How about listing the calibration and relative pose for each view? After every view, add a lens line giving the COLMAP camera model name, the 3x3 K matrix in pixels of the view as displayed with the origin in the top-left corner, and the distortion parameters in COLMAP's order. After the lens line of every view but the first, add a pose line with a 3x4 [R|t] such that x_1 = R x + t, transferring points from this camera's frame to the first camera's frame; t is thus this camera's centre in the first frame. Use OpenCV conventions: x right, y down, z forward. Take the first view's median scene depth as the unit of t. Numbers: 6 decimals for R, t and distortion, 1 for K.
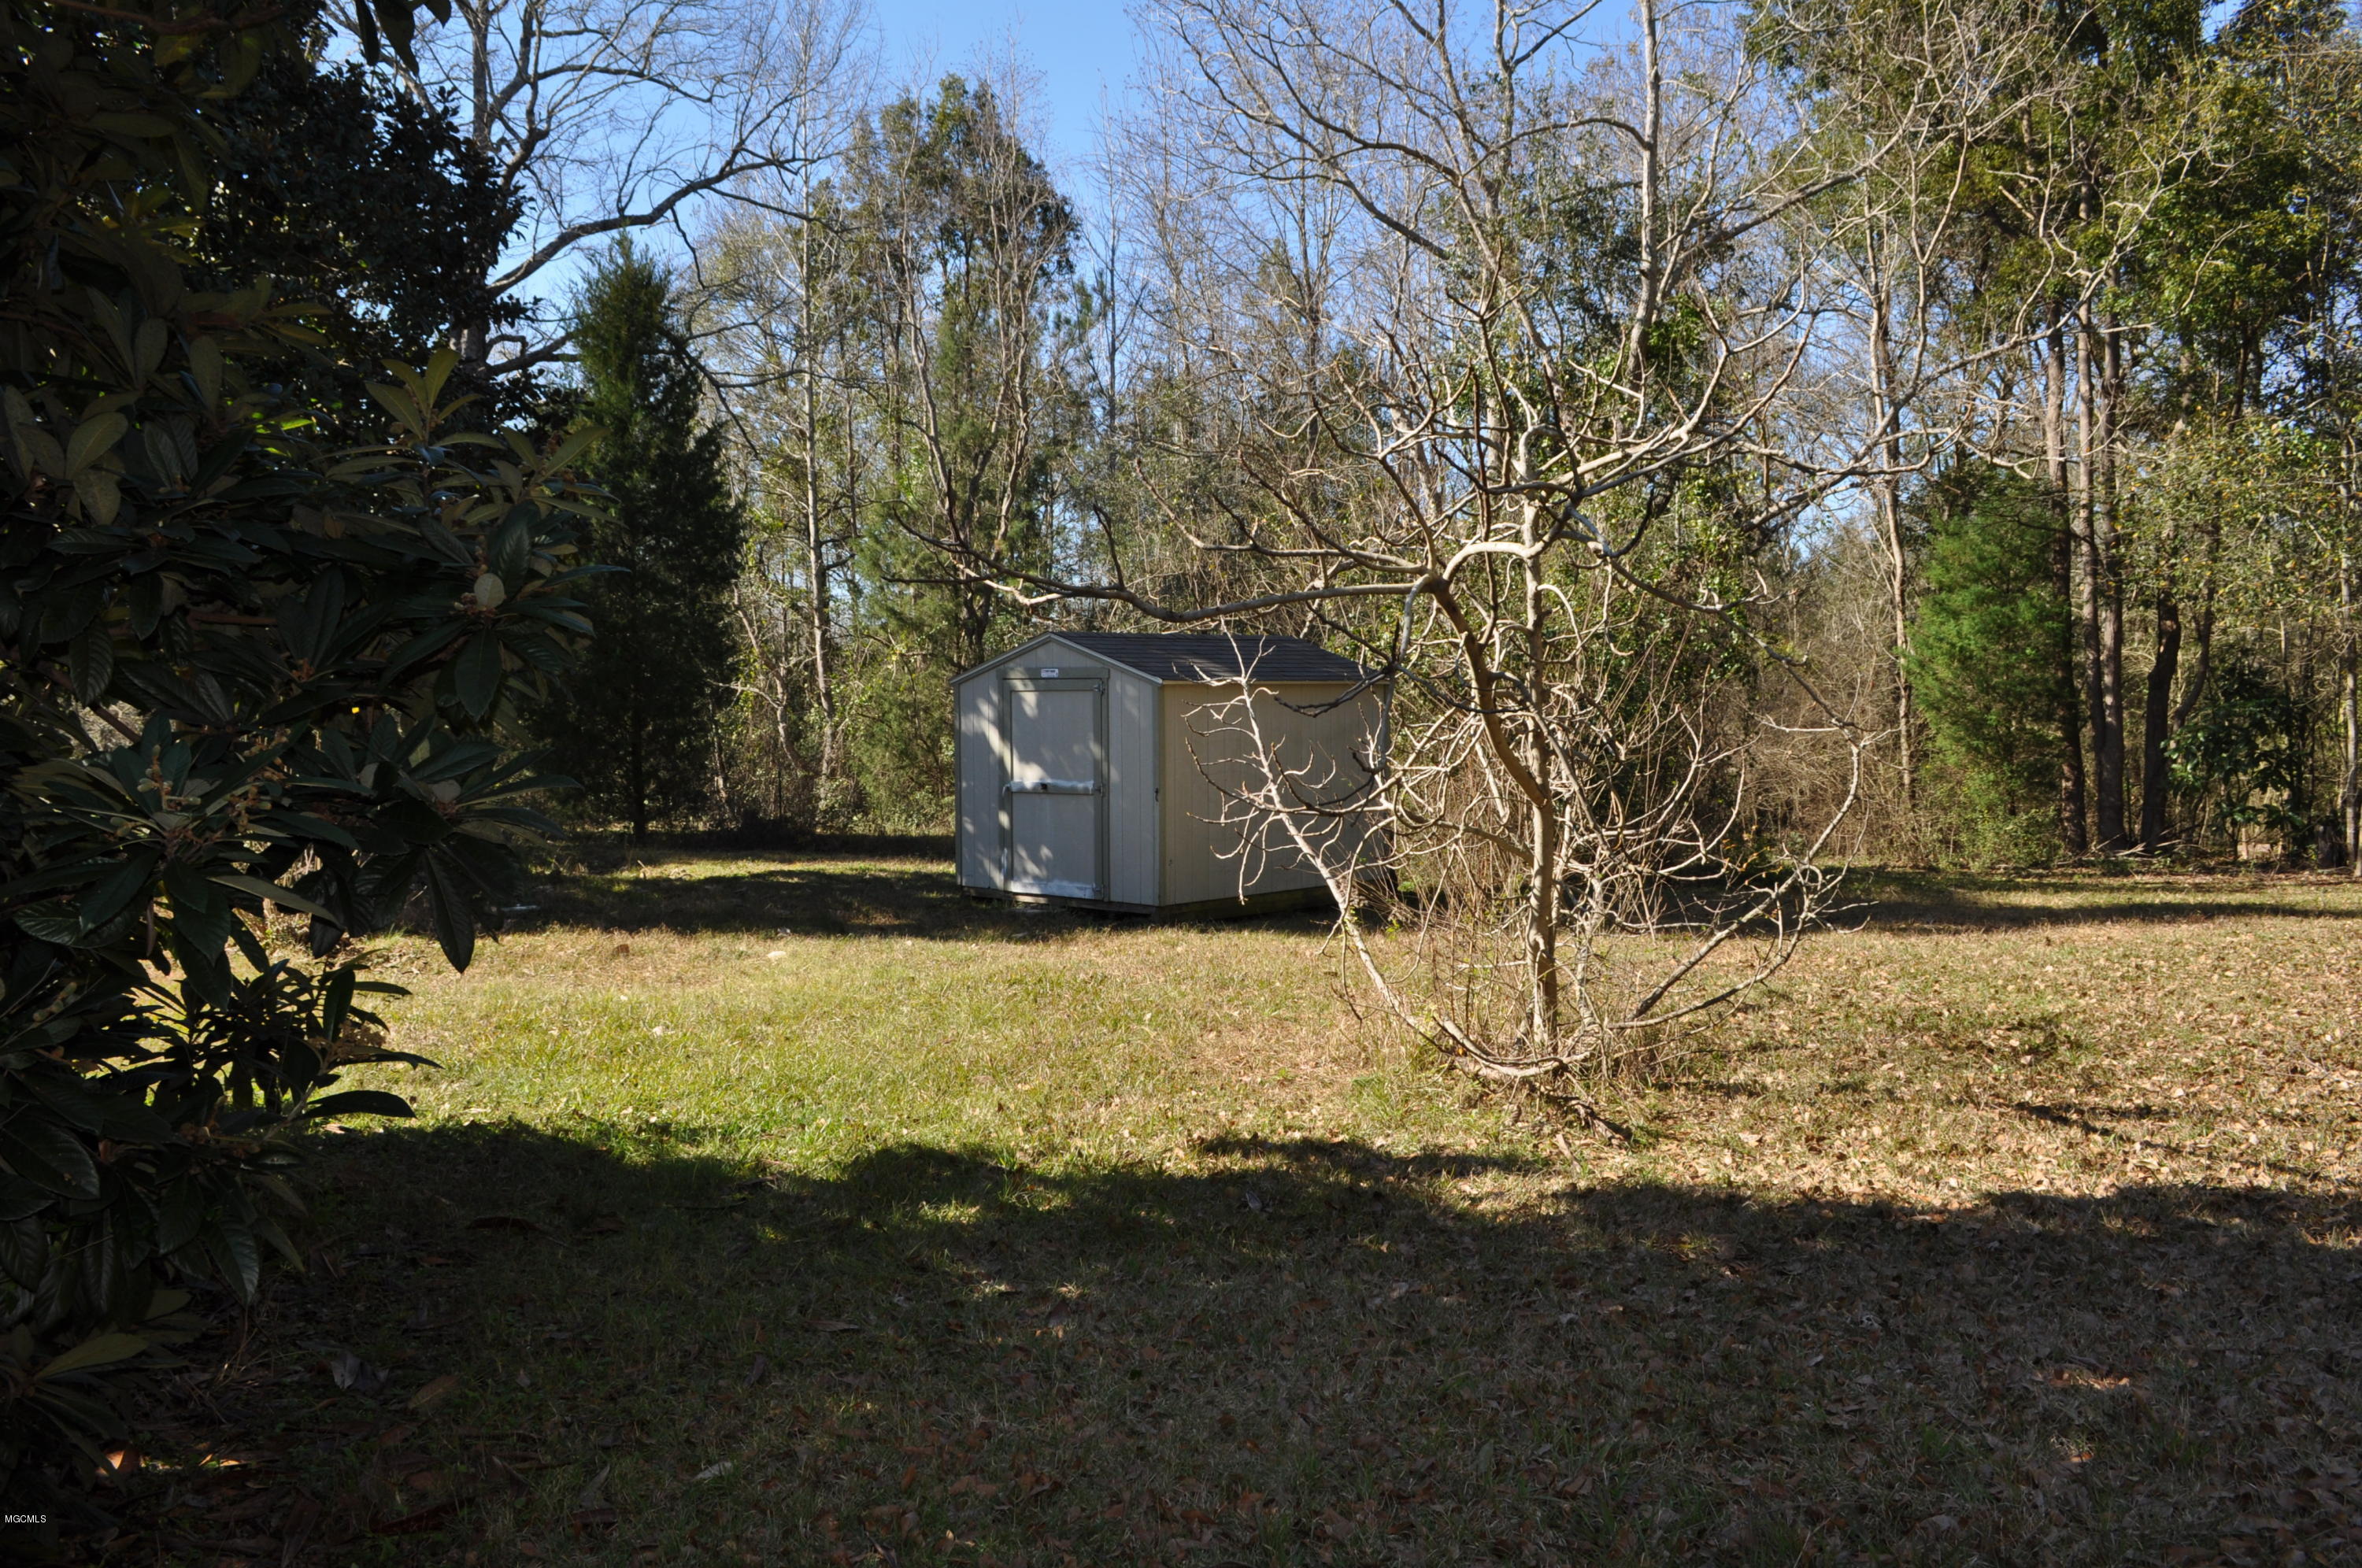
lens RADIAL K [[1954.2, 0, 1181.0], [0, 1954.2, 784.0], [0, 0, 1]] dist [-0.013084, 0.001521]
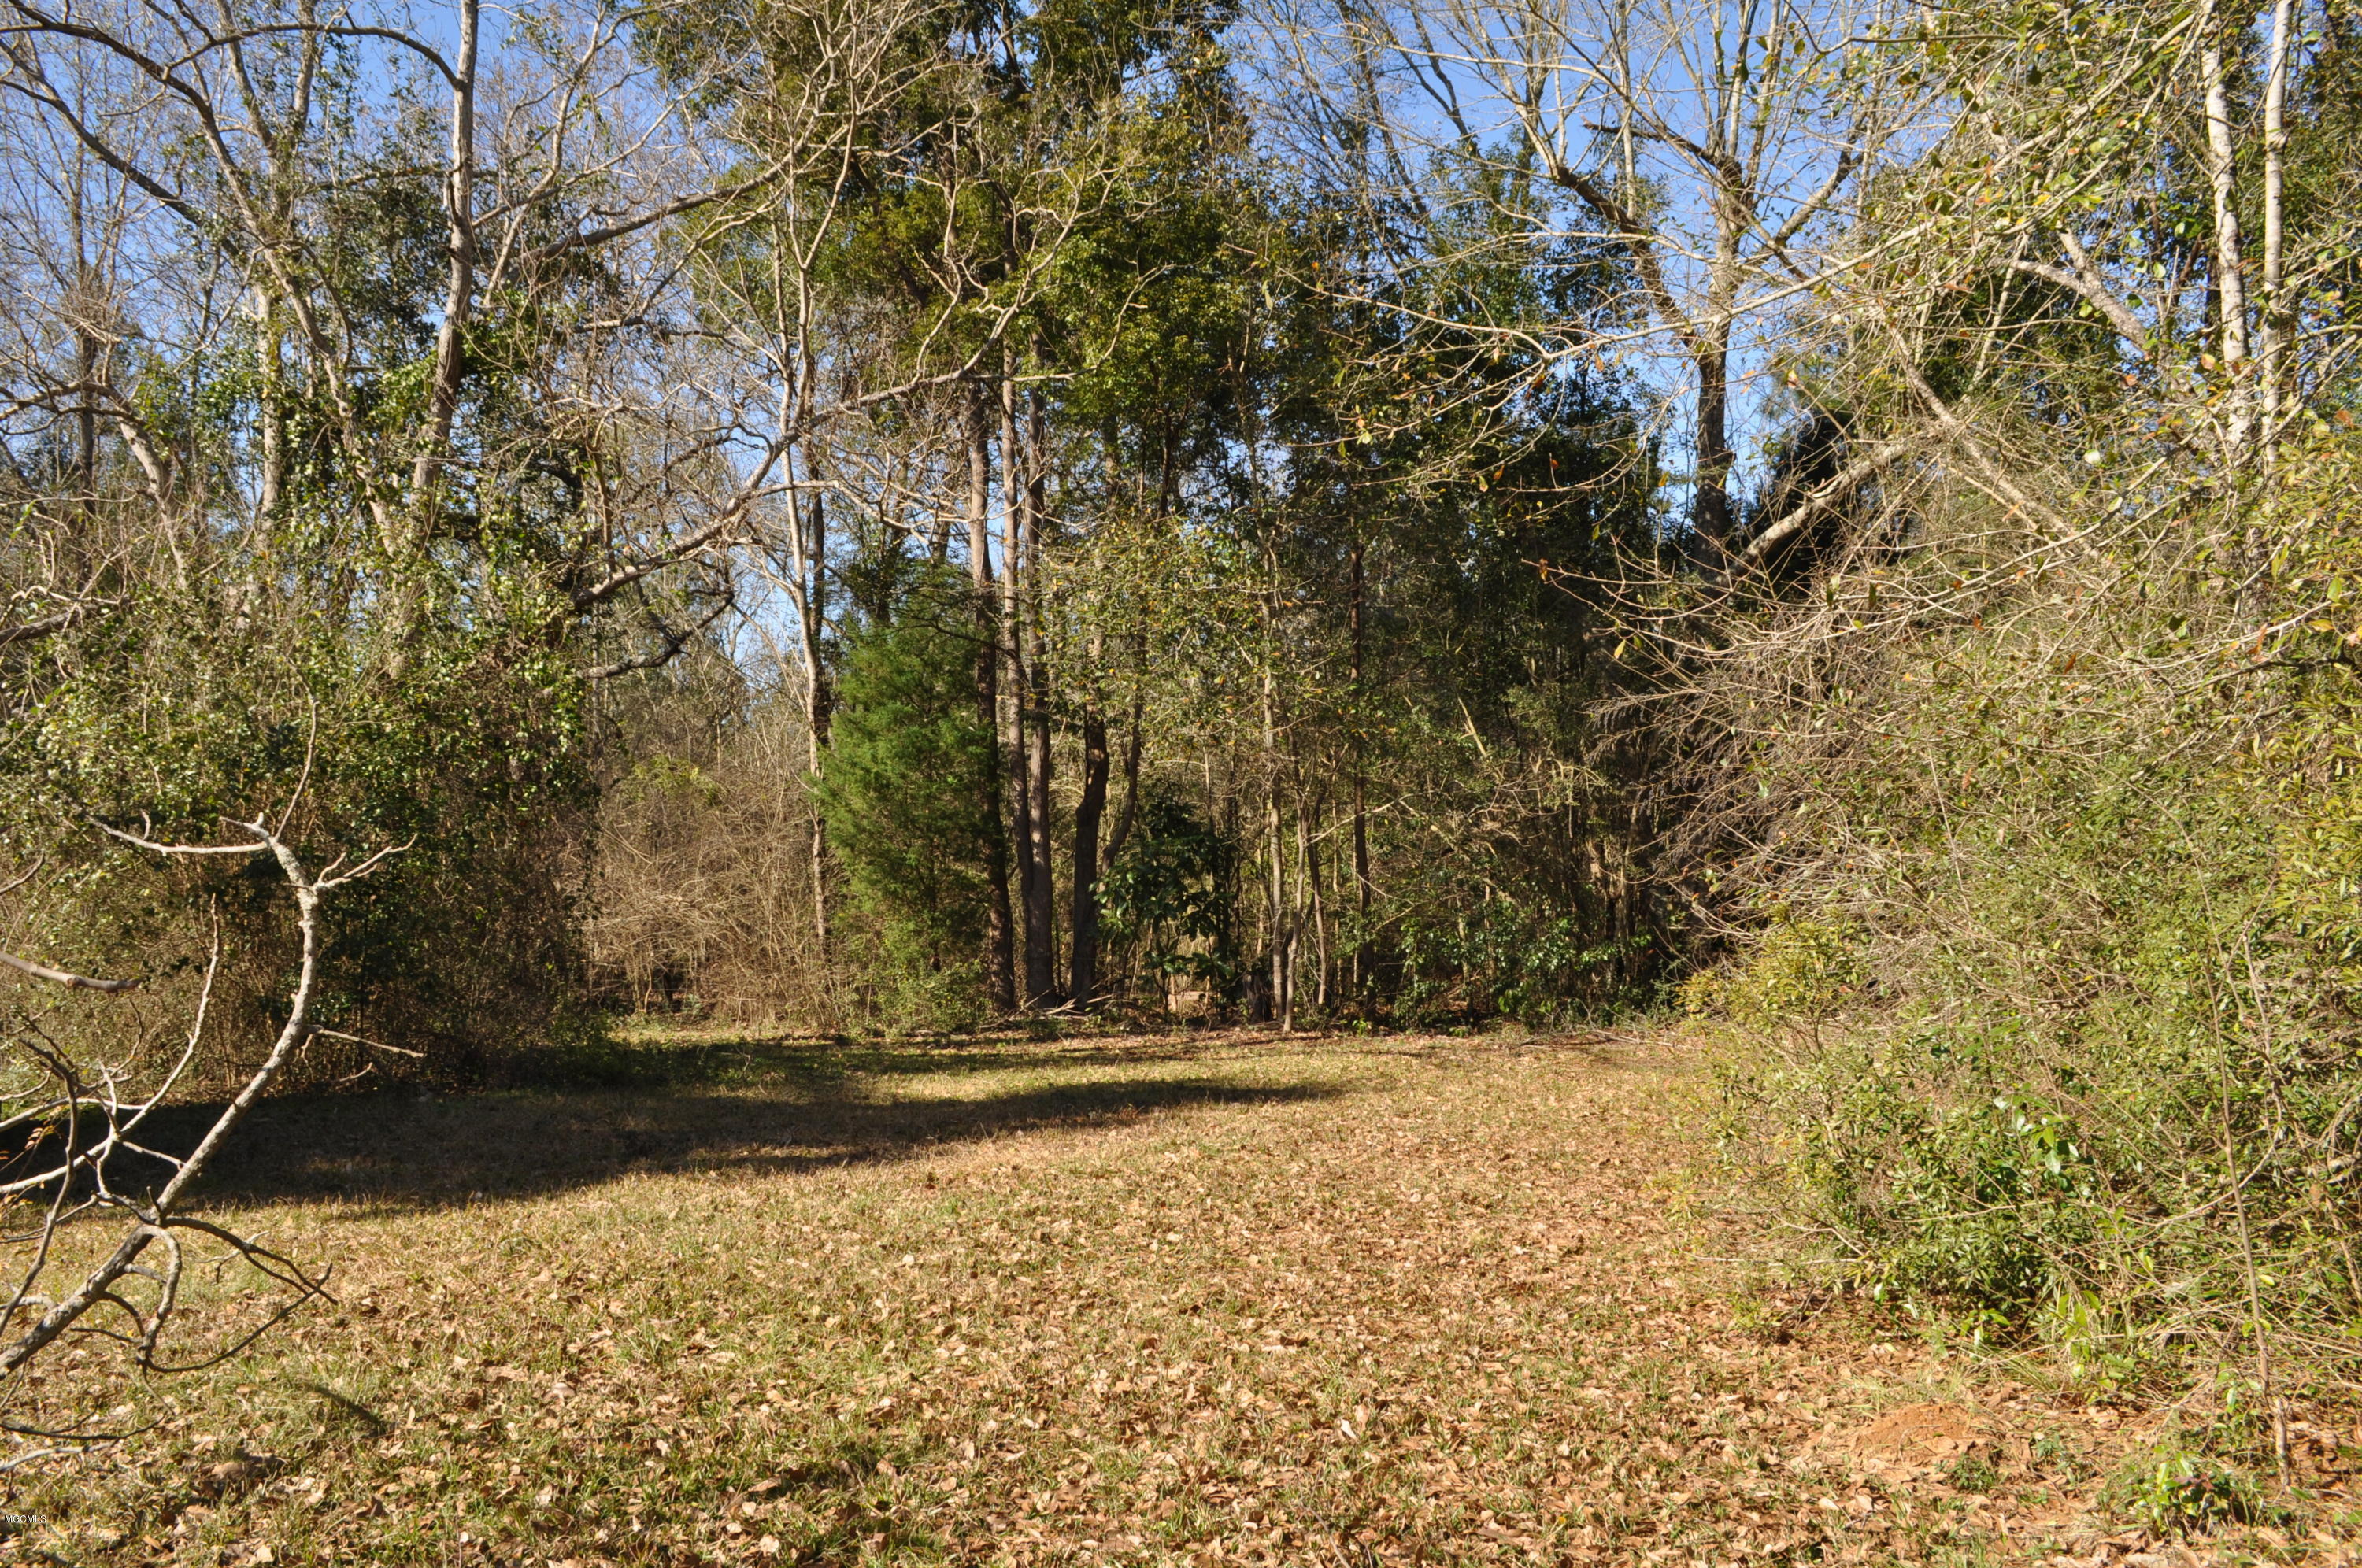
lens RADIAL K [[1954.2, 0, 1181.0], [0, 1954.2, 784.0], [0, 0, 1]] dist [-0.013084, 0.001521]
pose [[0.873710, 0.021417, 0.485975, 0.107047], [0.014756, 0.997404, -0.070486, -0.003806], [-0.486223, 0.068755, 0.871126, 0.203845]]
